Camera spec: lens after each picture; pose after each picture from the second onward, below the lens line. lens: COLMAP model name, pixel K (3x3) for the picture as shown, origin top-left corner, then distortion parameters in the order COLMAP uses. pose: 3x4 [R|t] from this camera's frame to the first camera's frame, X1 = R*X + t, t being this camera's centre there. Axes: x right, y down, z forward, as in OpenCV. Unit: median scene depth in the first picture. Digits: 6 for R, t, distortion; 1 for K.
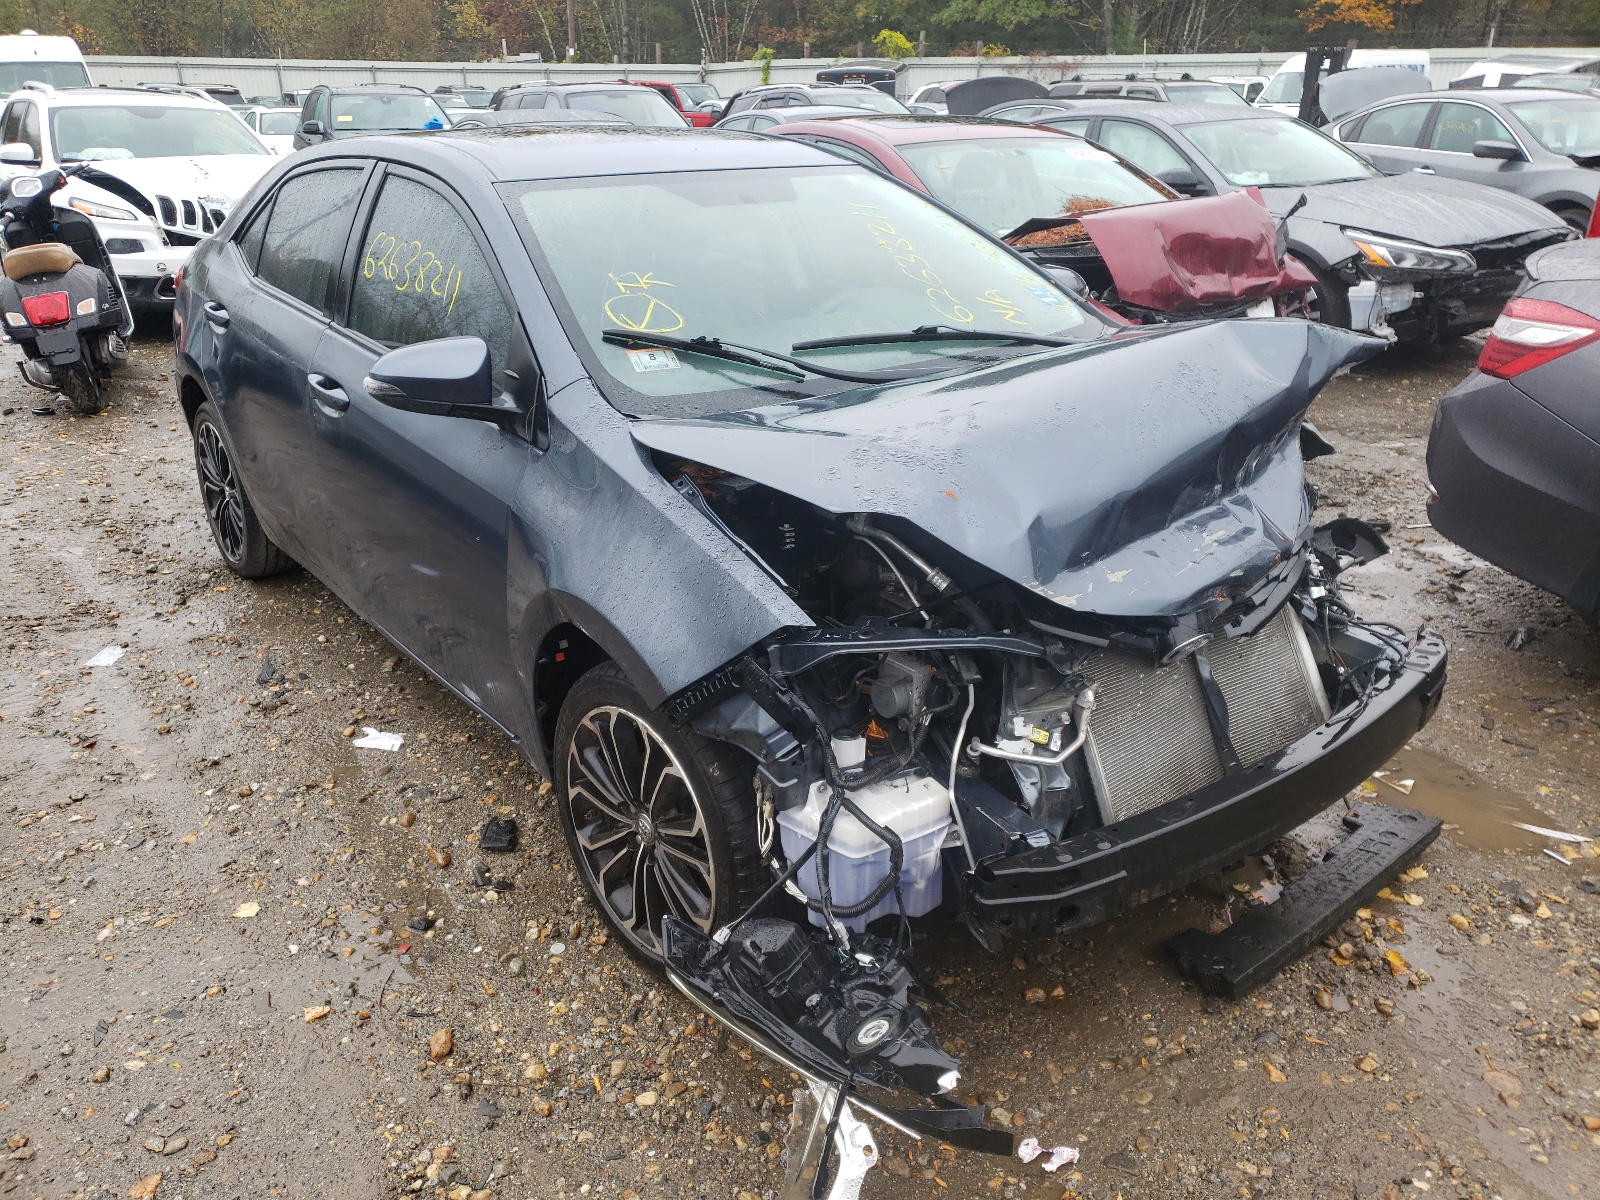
lens RADIAL K [[1303.9, 0, 800.0], [0, 1303.9, 600.0], [0, 0, 1]] dist [0.048509, -0.000226]
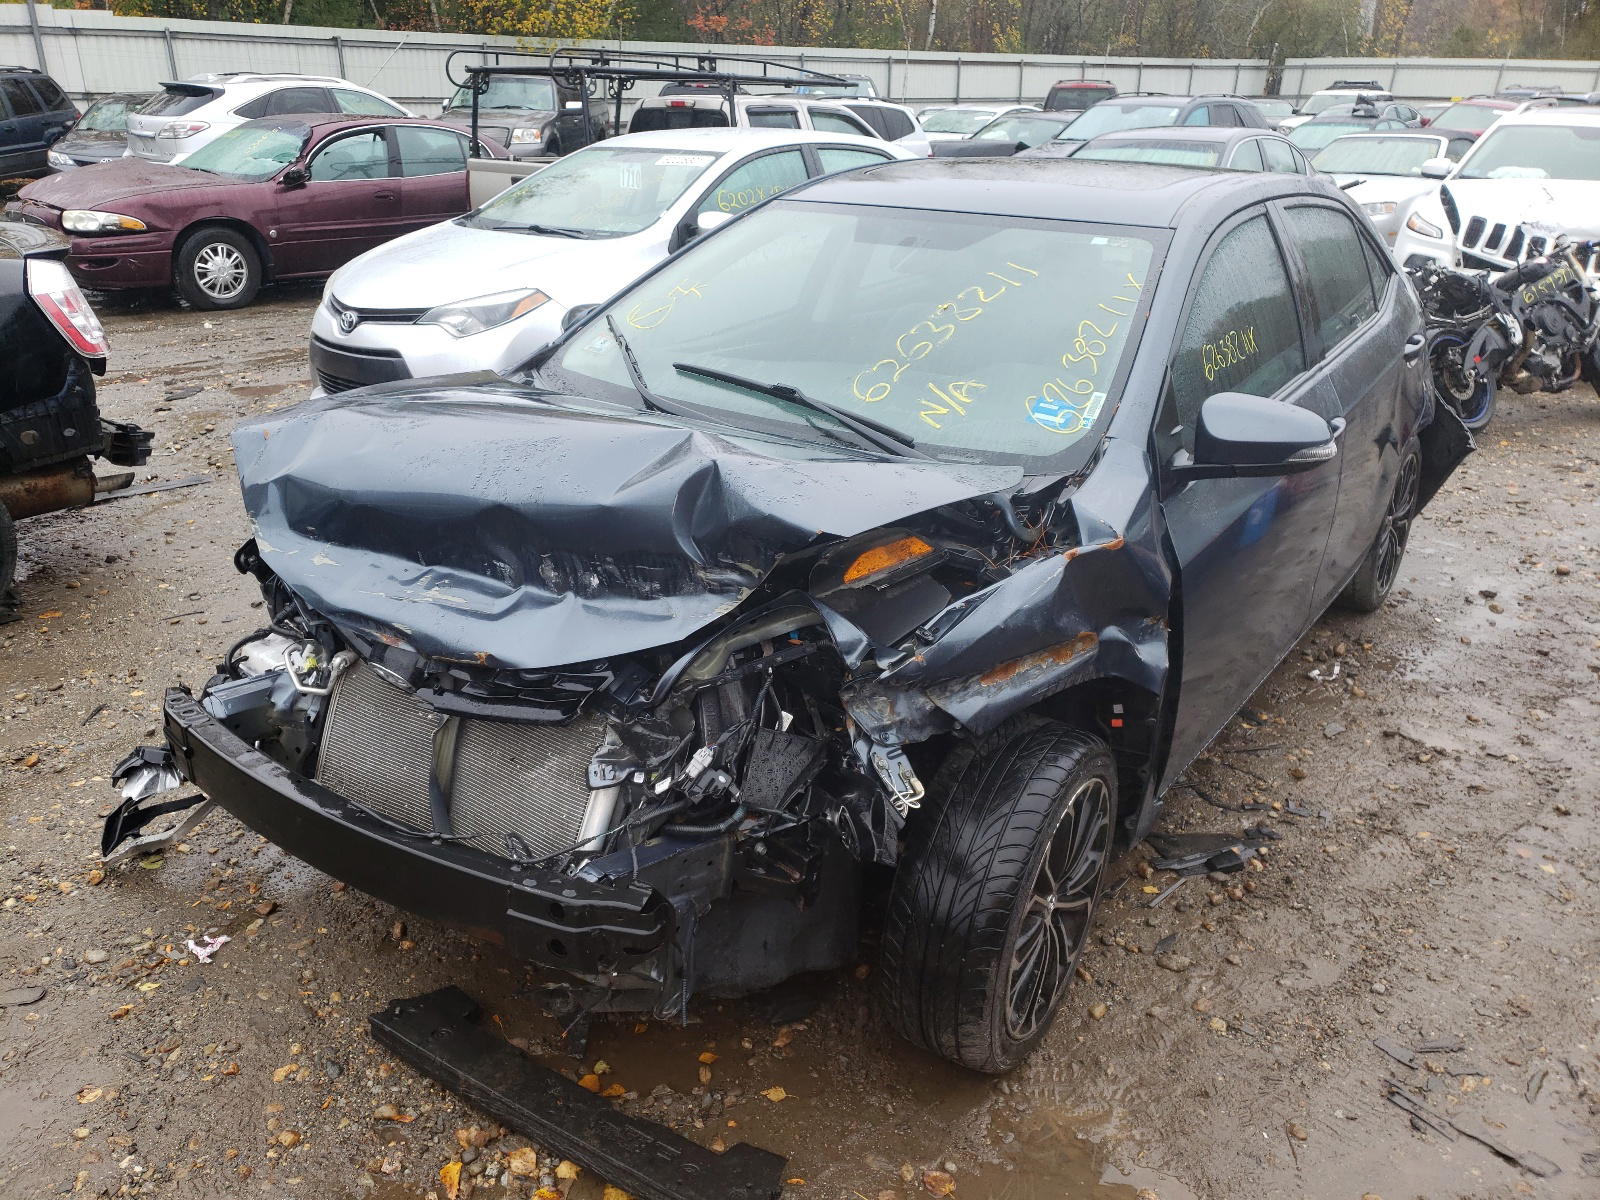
lens RADIAL K [[1266.8, 0, 800.0], [0, 1266.8, 600.0], [0, 0, 1]] dist [0.070435, -0.091971]
pose [[0.257908, 0.358612, -0.897151, 1.231167], [-0.369392, 0.894619, 0.251409, -0.381239], [0.892767, 0.266561, 0.363198, 0.886497]]
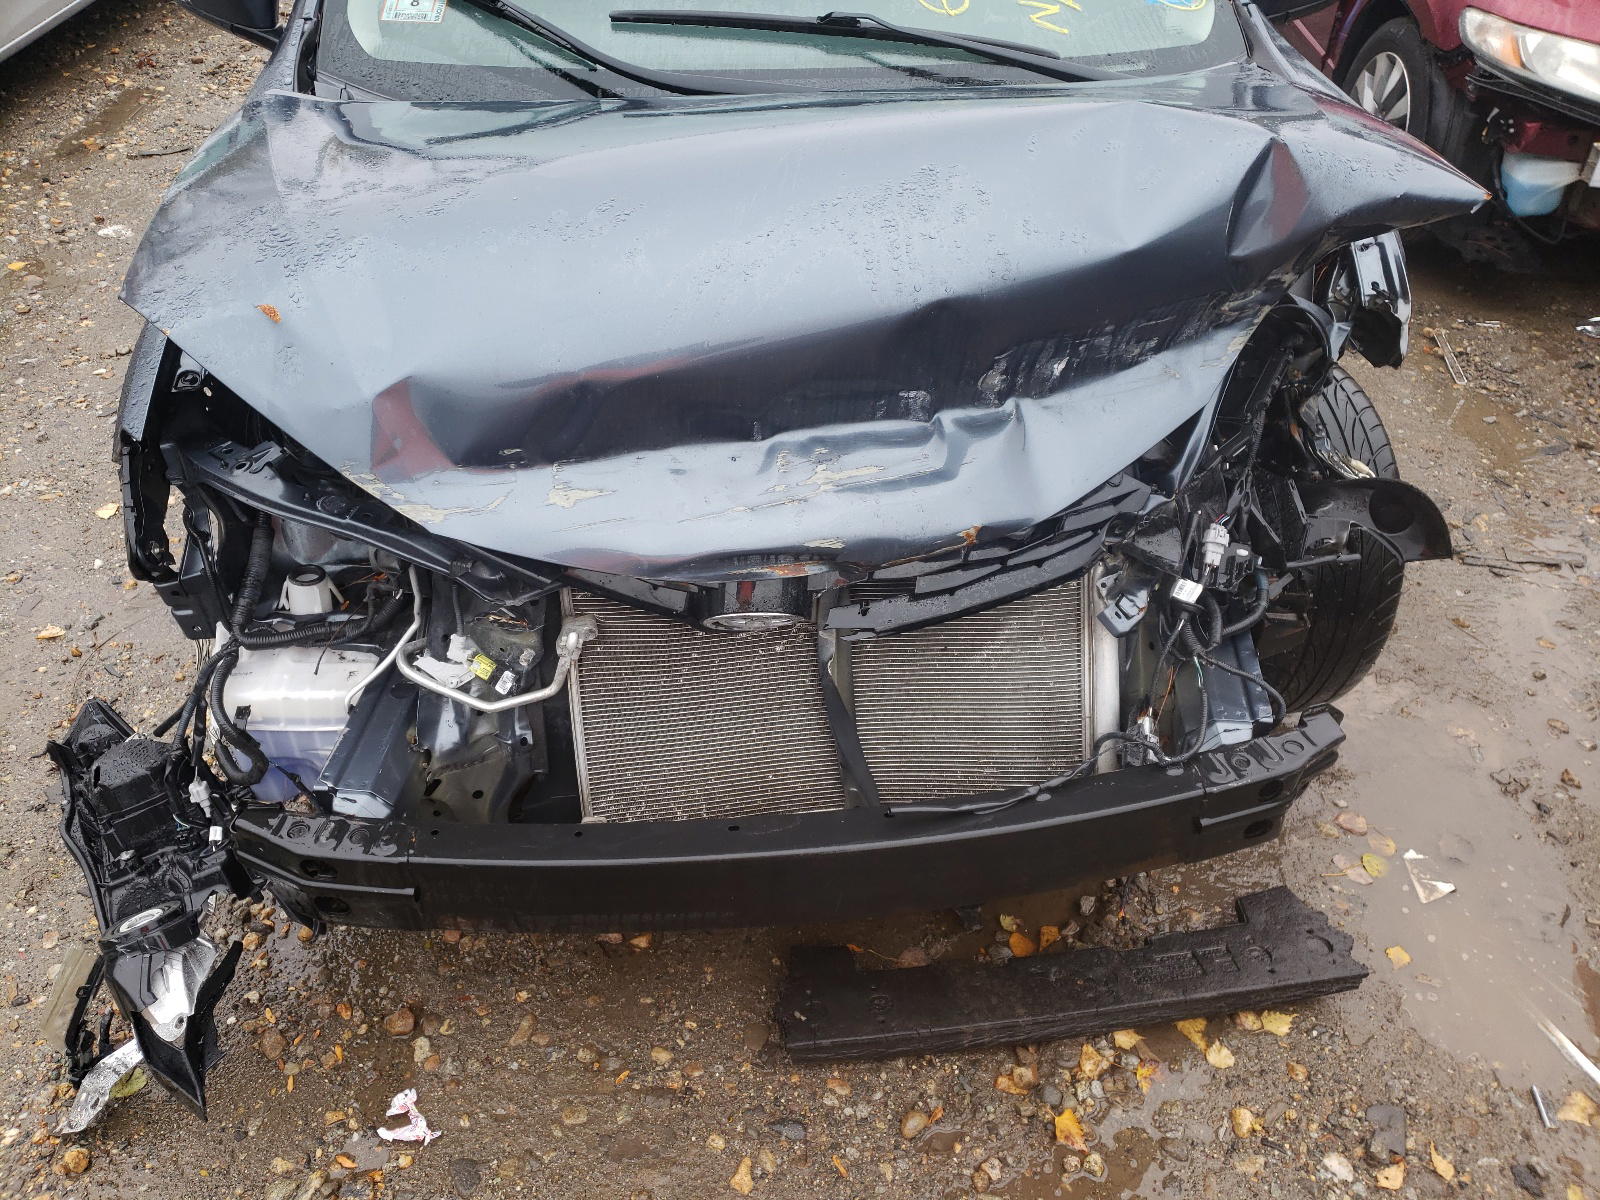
lens RADIAL K [[1266.8, 0, 800.0], [0, 1266.8, 600.0], [0, 0, 1]] dist [0.070435, -0.091971]
pose [[0.833345, 0.353044, -0.425319, 0.572830], [-0.207725, 0.913078, 0.350912, -0.199312], [0.512236, -0.204081, 0.834245, 0.472419]]
